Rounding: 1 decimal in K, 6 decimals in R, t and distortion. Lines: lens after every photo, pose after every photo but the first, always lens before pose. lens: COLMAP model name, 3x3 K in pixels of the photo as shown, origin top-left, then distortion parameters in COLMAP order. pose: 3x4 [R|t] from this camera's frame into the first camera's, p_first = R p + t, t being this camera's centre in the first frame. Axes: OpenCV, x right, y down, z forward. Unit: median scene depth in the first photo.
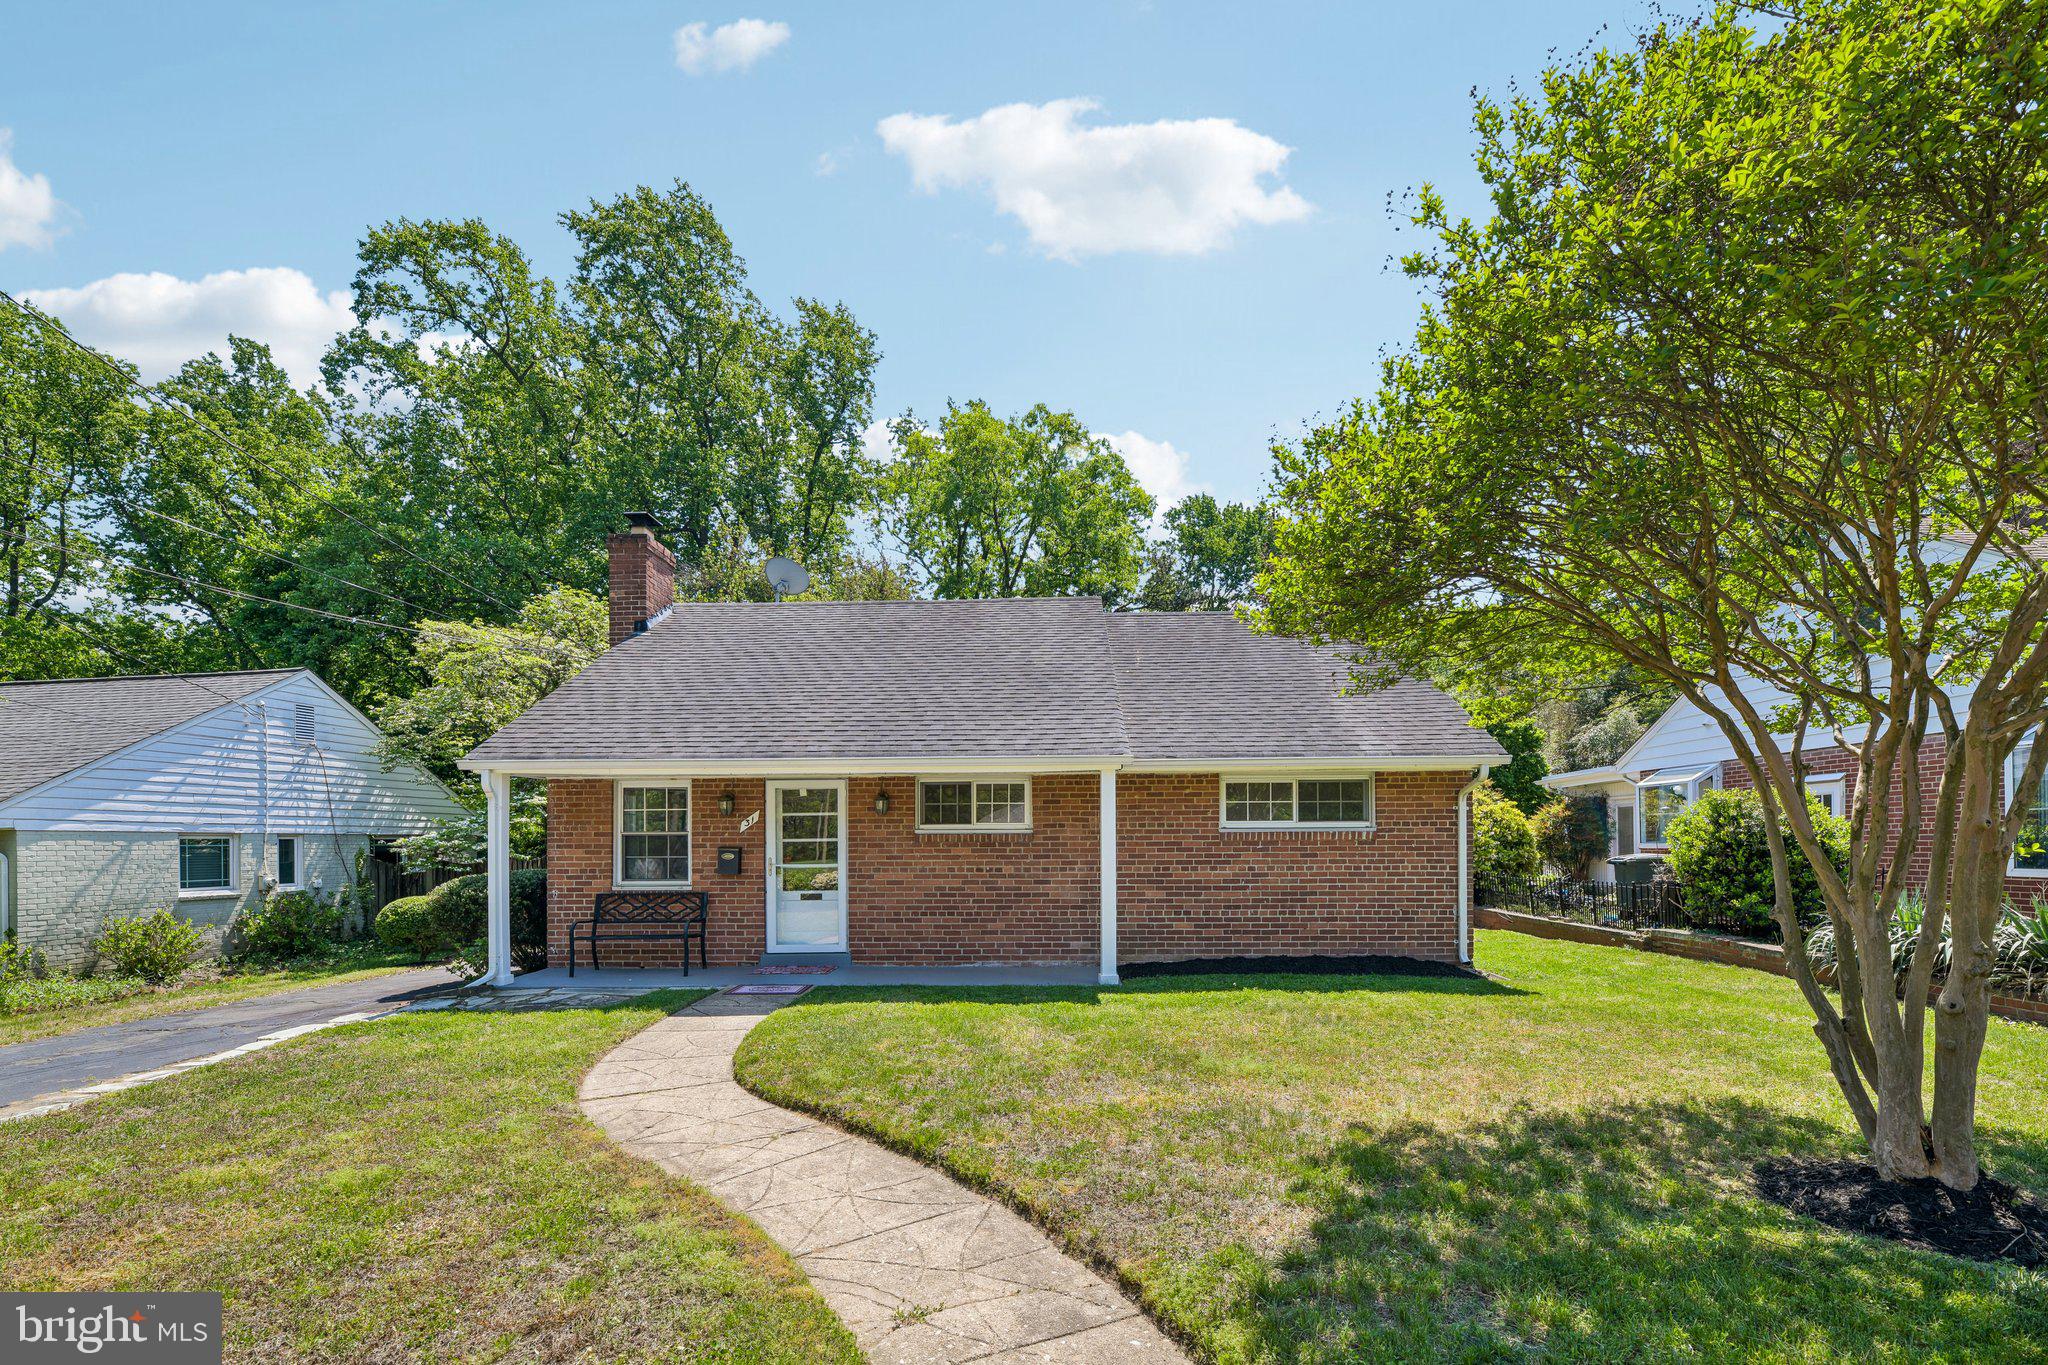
lens RADIAL K [[867.5, 0, 1022.6], [0, 867.5, 829.3], [0, 0, 1]] dist [0.002002, 0.000111]
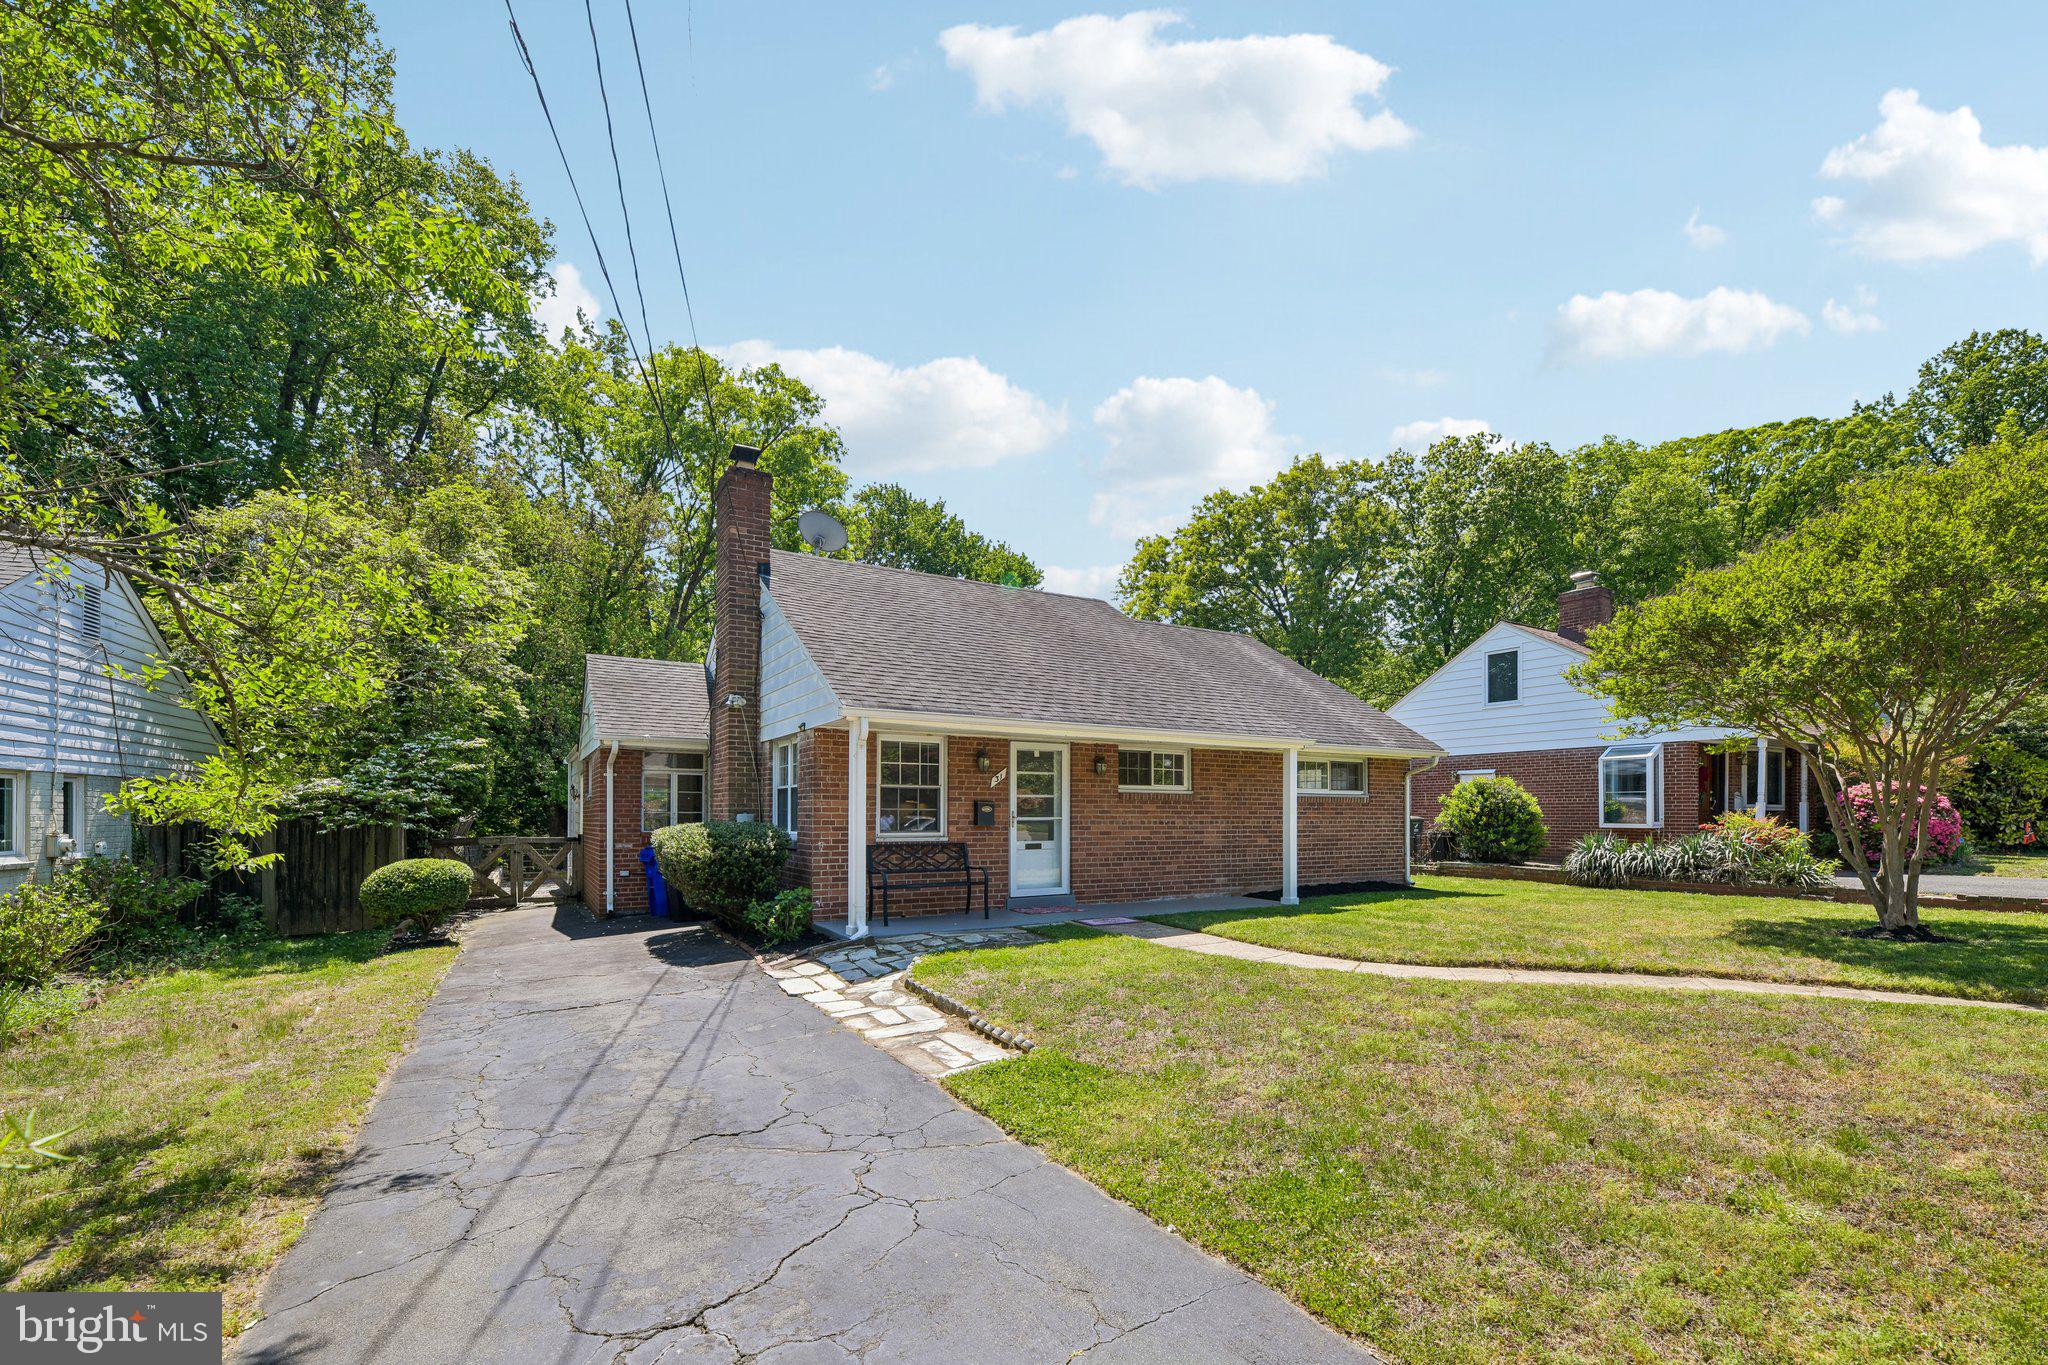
lens RADIAL K [[875.8, 0, 1030.5], [0, 875.8, 780.1], [0, 0, 1]] dist [-0.000576, -0.000418]
pose [[0.841713, 0.029505, 0.539119, -0.633934], [-0.017508, 0.999472, -0.027366, 0.016833], [-0.539642, 0.013595, 0.841785, 0.030441]]
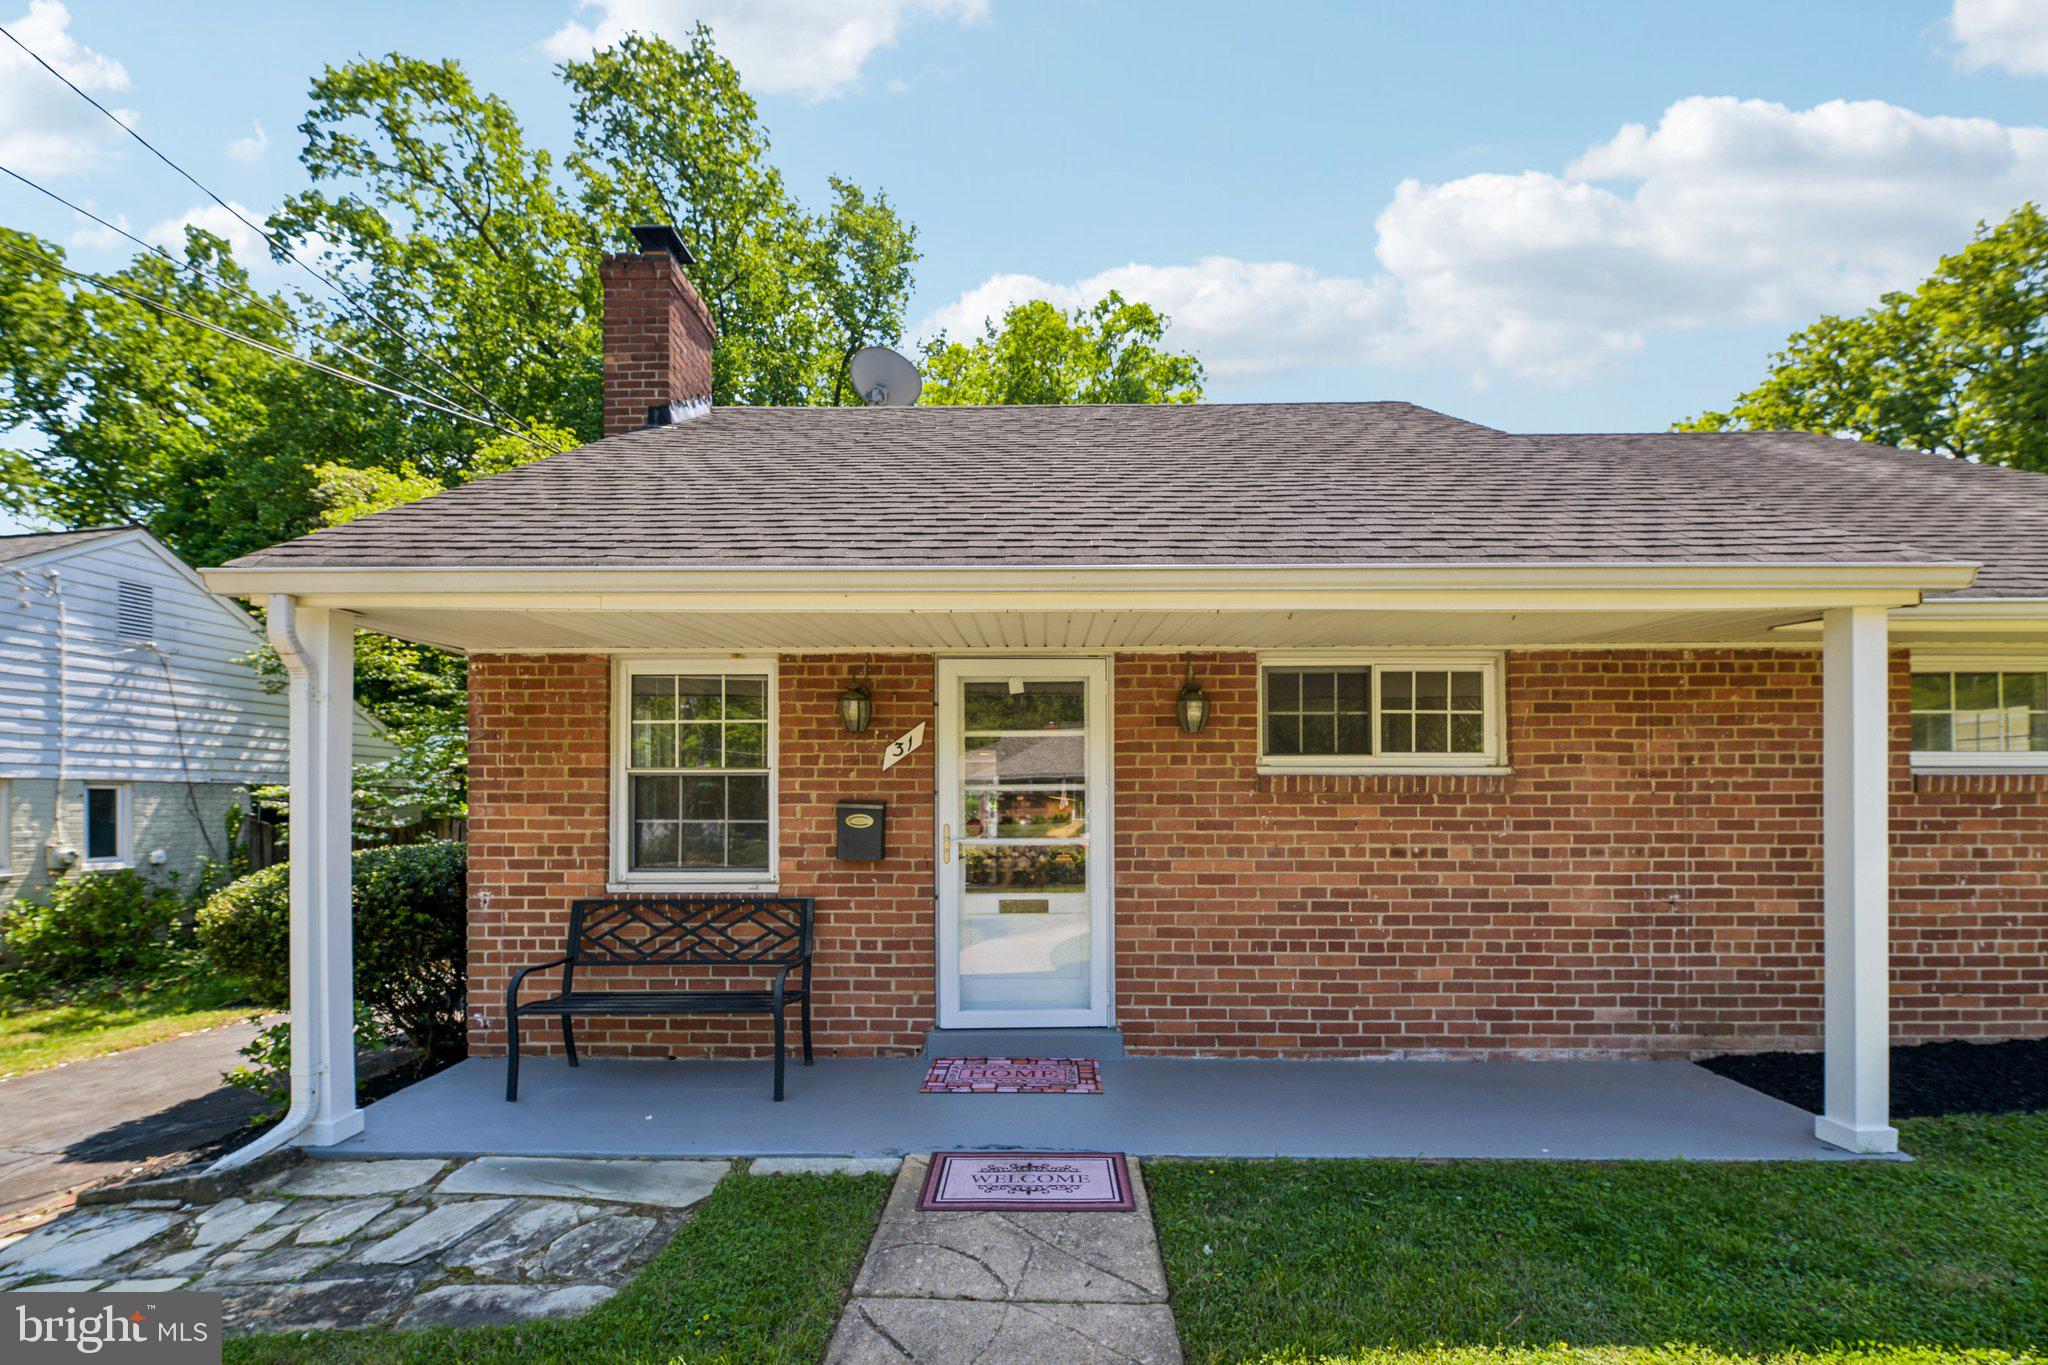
lens RADIAL K [[860.3, 0, 1032.2], [0, 860.3, 788.7], [0, 0, 1]] dist [0.000109, -0.002766]
pose [[0.999851, 0.005576, 0.016360, -0.182173], [-0.005513, 0.999977, -0.003924, 0.010827], [-0.016381, 0.003833, 0.999858, 0.385292]]
